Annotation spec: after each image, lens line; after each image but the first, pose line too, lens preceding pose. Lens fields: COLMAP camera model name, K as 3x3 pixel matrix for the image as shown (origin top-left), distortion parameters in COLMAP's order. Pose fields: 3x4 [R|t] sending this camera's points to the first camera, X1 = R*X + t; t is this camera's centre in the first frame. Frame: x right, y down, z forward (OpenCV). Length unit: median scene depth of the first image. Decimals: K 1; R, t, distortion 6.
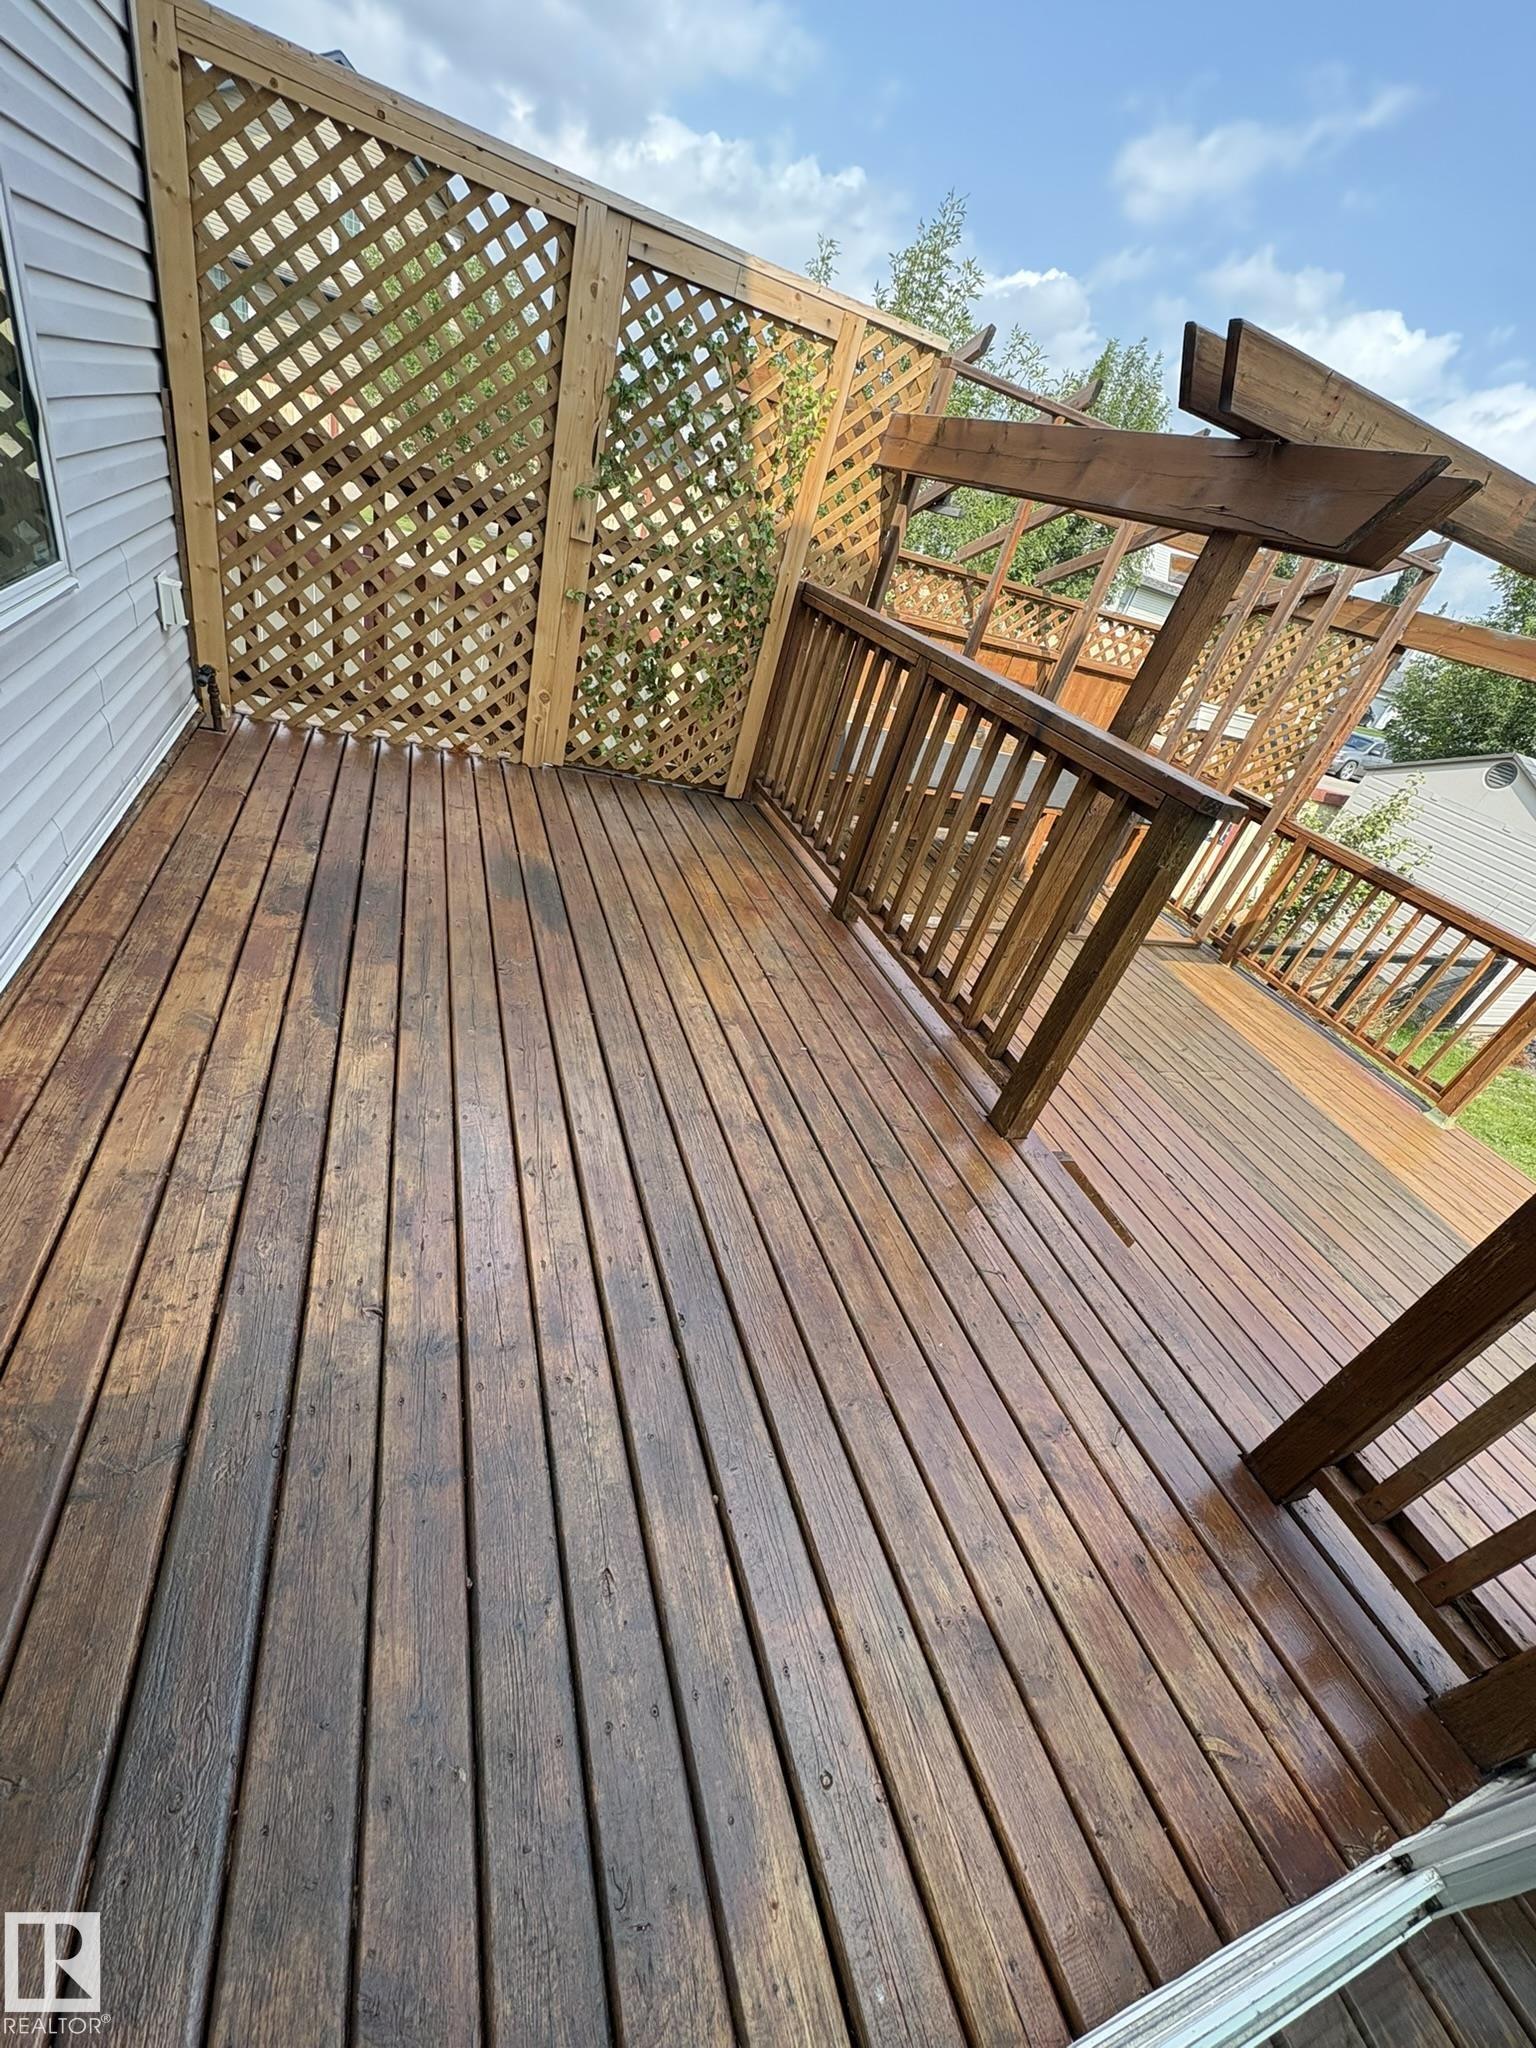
lens RADIAL K [[809.2, 0, 768.0], [0, 809.2, 1024.0], [0, 0, 1]] dist [0.001283, -0.000627]
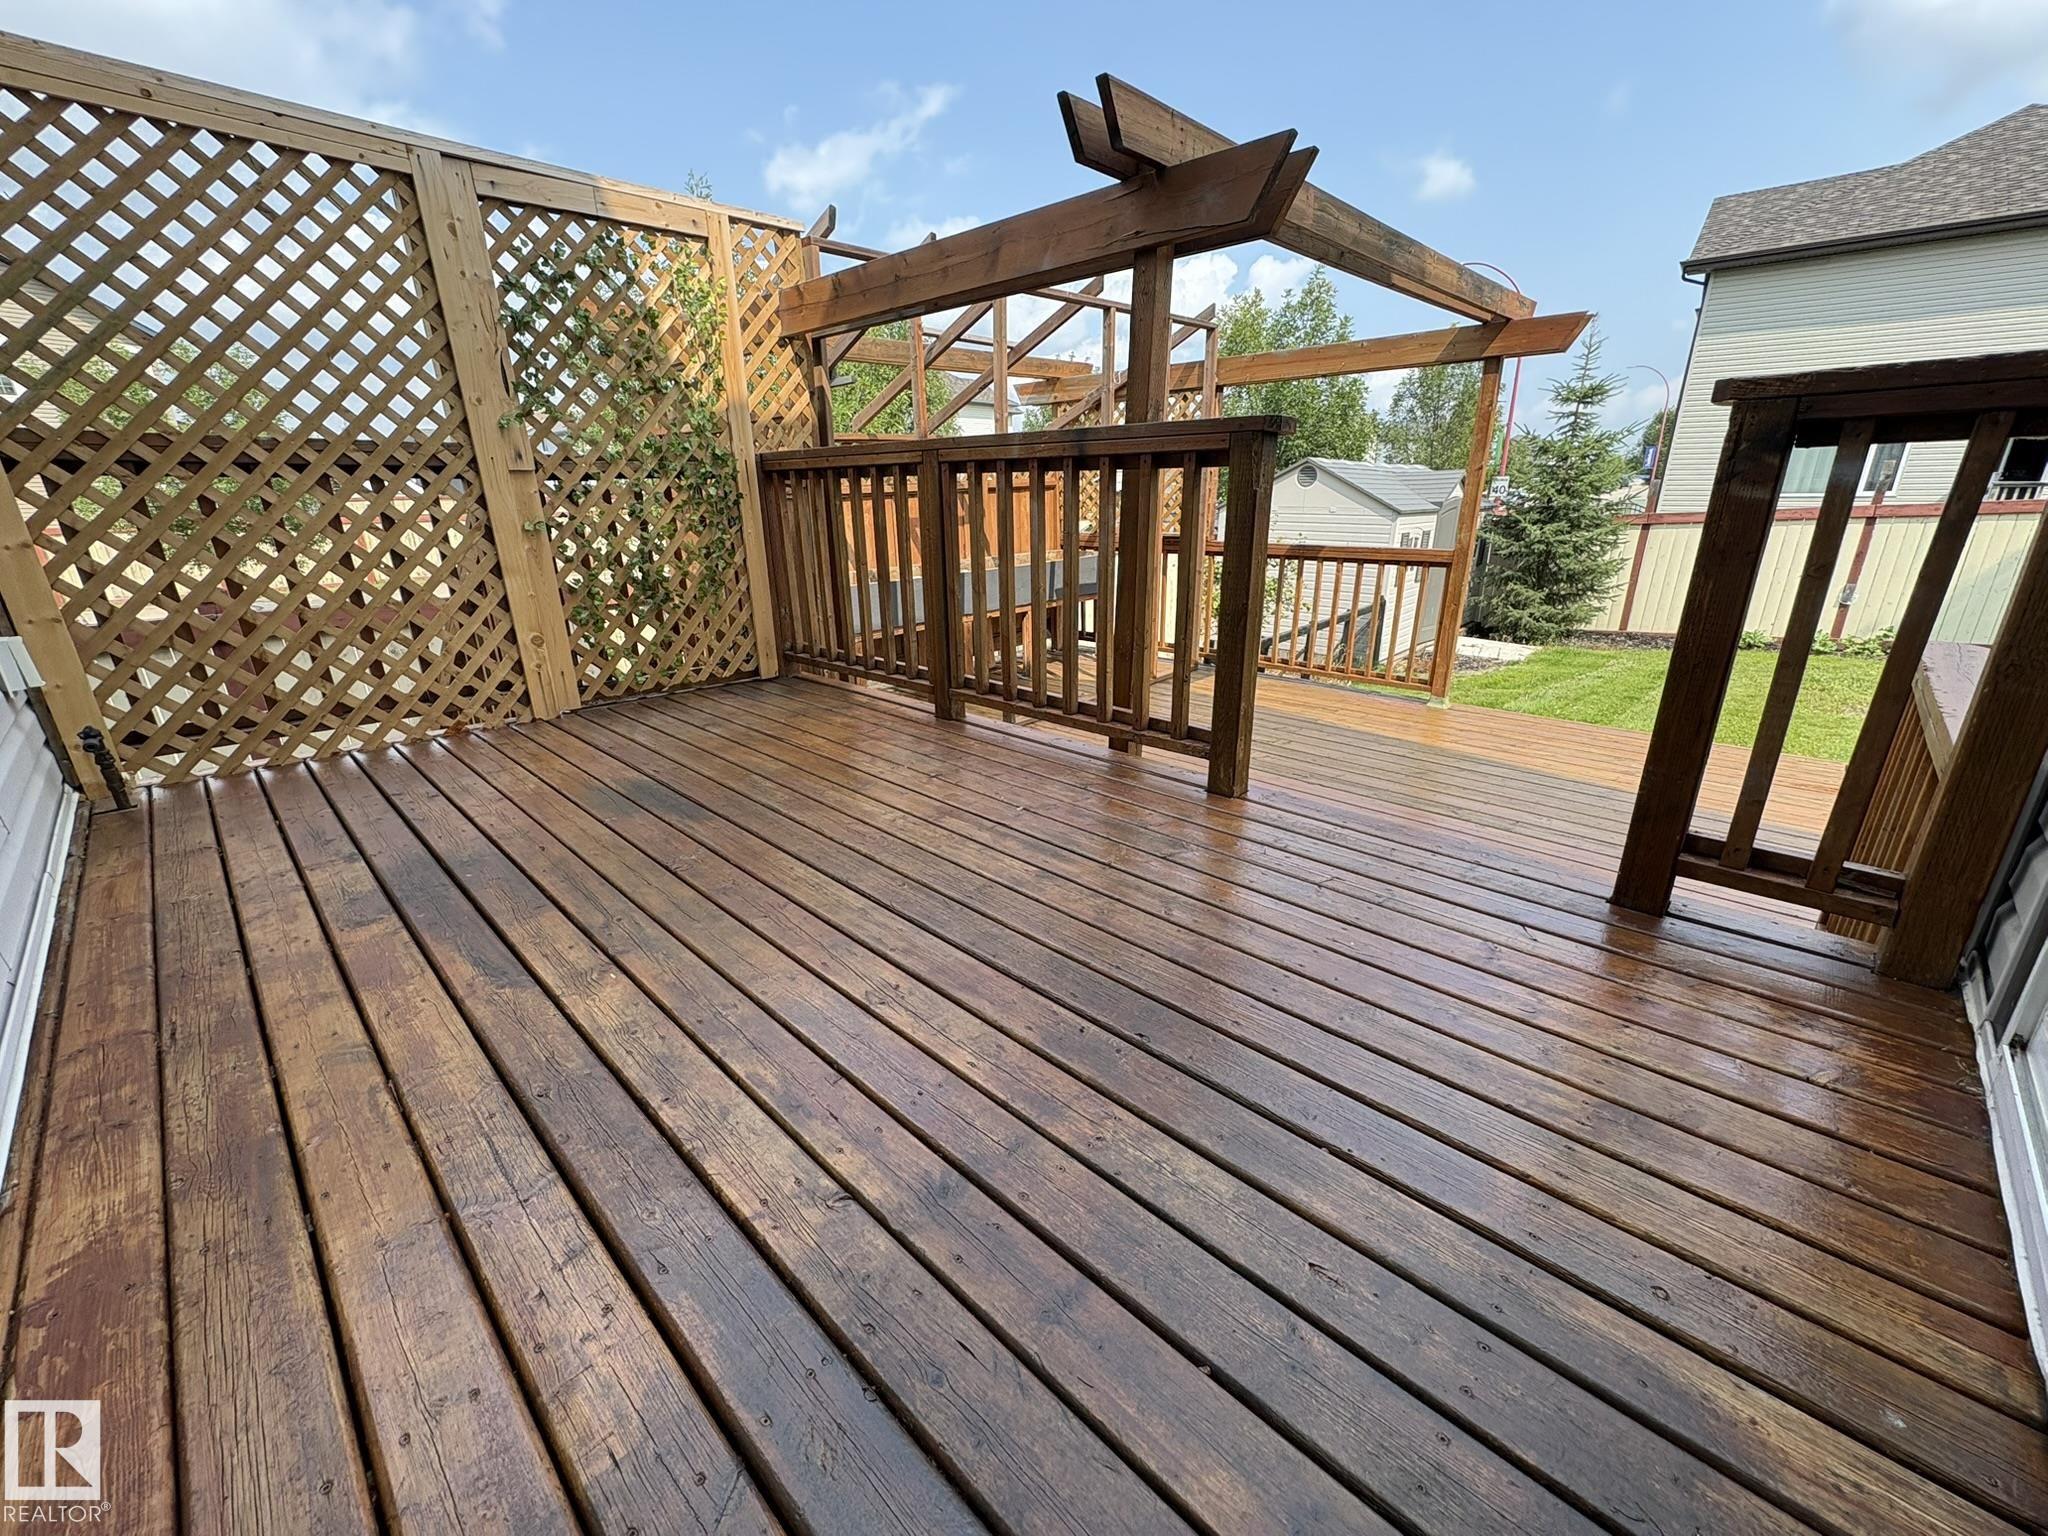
lens RADIAL K [[809.2, 0, 1020.7], [0, 809.2, 770.1], [0, 0, 1]] dist [0.001283, -0.000627]
pose [[0.855803, -0.404526, 0.322429, -0.211228], [0.456984, 0.883285, -0.104755, 0.078382], [-0.242420, 0.236994, 0.940780, 0.078853]]
